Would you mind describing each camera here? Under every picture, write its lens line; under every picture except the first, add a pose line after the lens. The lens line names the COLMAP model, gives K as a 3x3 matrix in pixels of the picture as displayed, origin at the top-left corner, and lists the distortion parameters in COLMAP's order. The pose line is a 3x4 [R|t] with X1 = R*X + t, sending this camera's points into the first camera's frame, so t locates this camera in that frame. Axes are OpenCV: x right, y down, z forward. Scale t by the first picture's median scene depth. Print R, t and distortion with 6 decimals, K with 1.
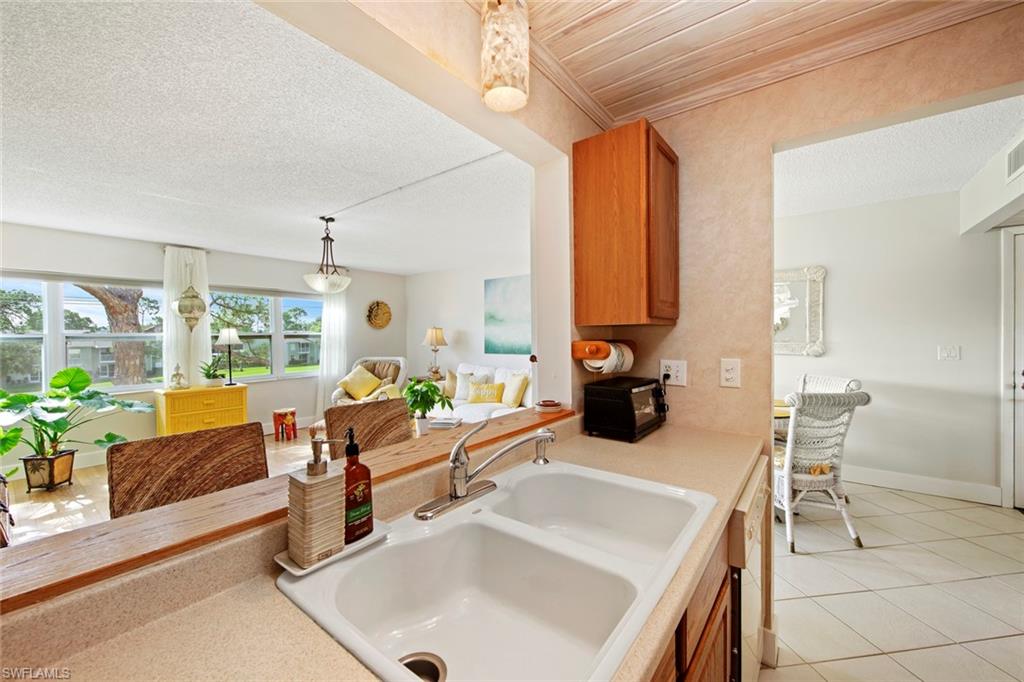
lens RADIAL K [[405.7, 0, 514.0], [0, 405.7, 337.6], [0, 0, 1]] dist [0.004475, -0.002449]
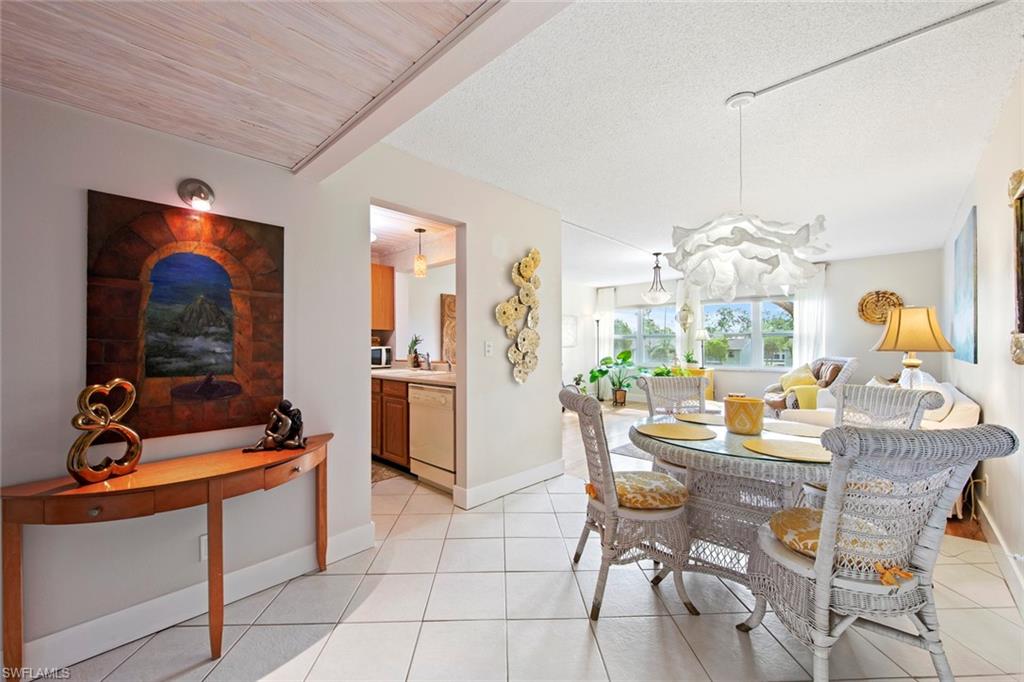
lens RADIAL K [[405.7, 0, 509.2], [0, 405.7, 345.1], [0, 0, 1]] dist [0.004475, -0.002449]
pose [[-0.105053, 0.015351, -0.994348, 0.818117], [-0.004634, 0.999862, 0.015926, 0.014009], [0.994456, 0.006280, -0.104967, 0.478574]]
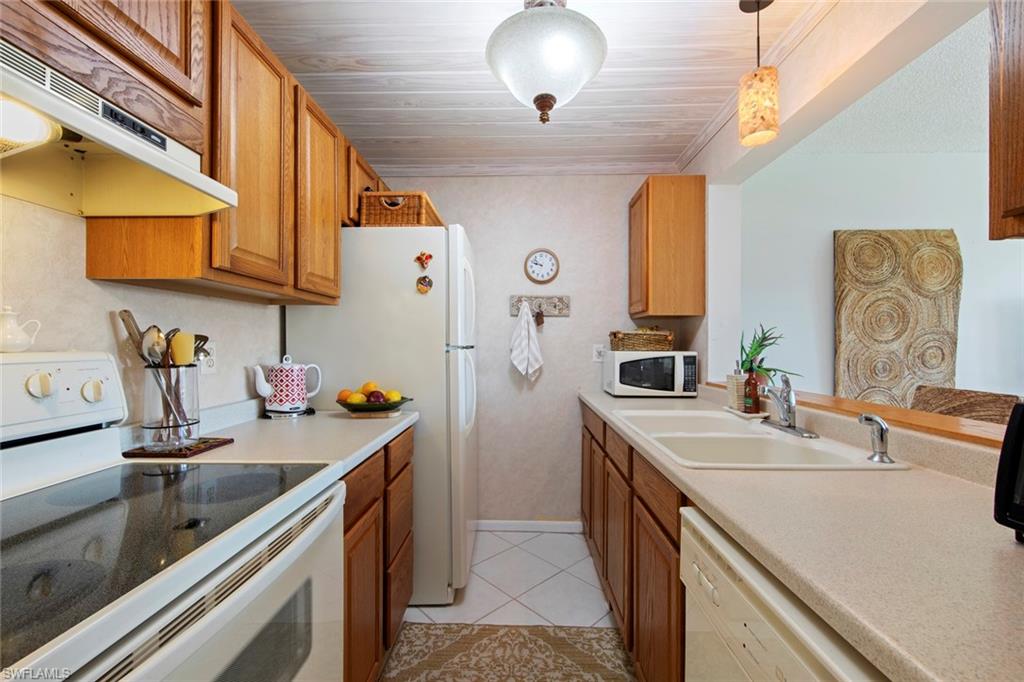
lens RADIAL K [[405.7, 0, 513.5], [0, 405.7, 344.5], [0, 0, 1]] dist [0.004475, -0.002449]
pose [[-0.803429, 0.010461, -0.595308, 0.288194], [0.003856, 0.999916, 0.012366, 0.020520], [0.595388, 0.007640, -0.803402, 0.326539]]
